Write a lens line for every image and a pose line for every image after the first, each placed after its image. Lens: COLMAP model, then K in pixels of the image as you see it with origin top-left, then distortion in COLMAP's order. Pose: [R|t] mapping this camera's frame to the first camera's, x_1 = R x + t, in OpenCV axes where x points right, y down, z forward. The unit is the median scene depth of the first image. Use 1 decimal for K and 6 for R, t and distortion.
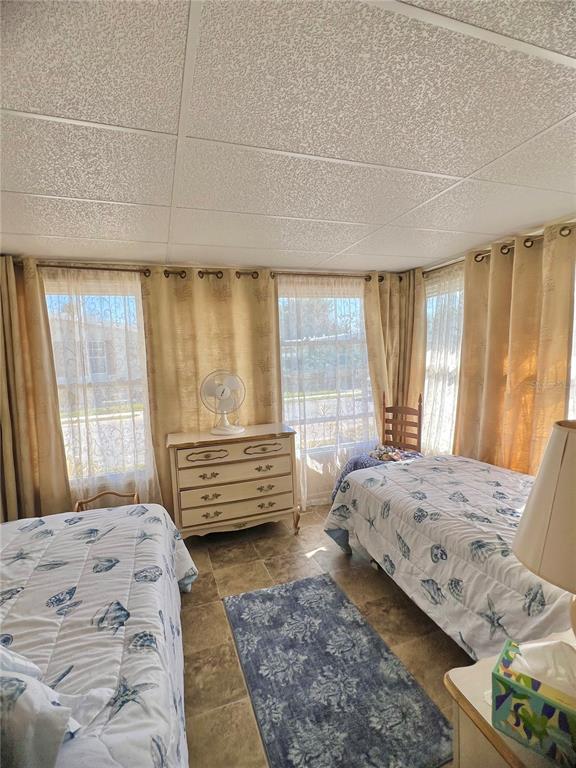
lens RADIAL K [[369.6, 0, 288.0], [0, 369.6, 384.0], [0, 0, 1]] dist [-0.002662, 0.000713]
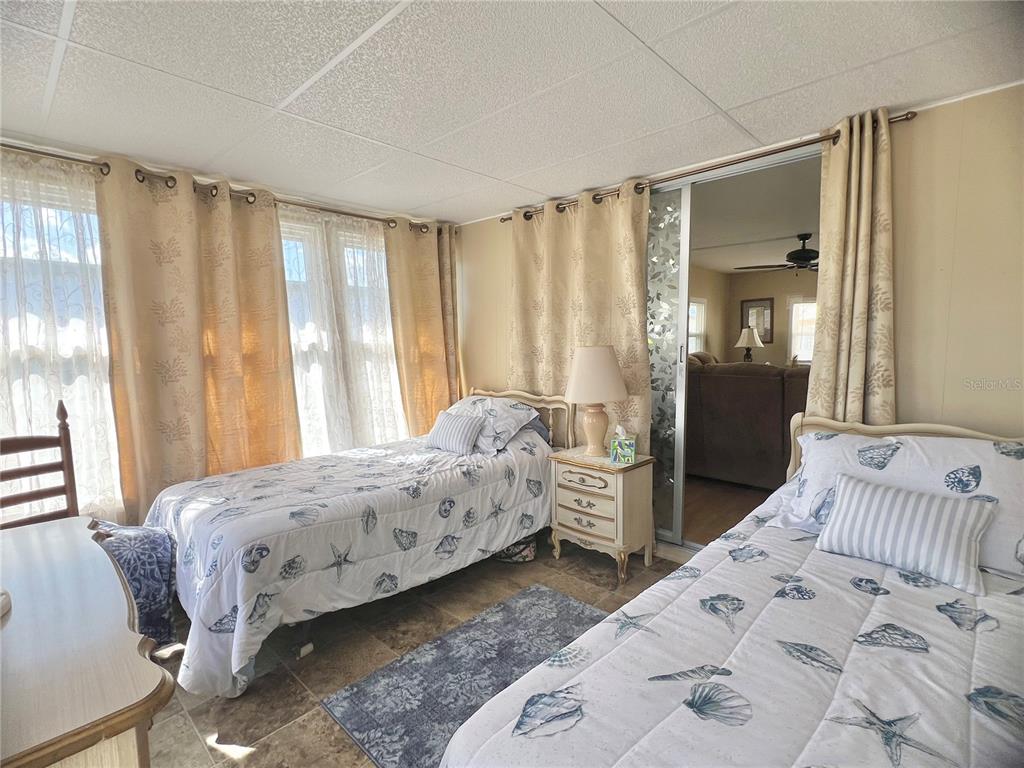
lens RADIAL K [[492.8, 0, 515.4], [0, 492.8, 385.2], [0, 0, 1]] dist [-0.002662, 0.000713]
pose [[-0.450679, -0.027022, 0.892277, -0.930849], [0.097466, 0.992077, 0.079273, 0.025882], [-0.887349, 0.122693, -0.444475, 1.428175]]
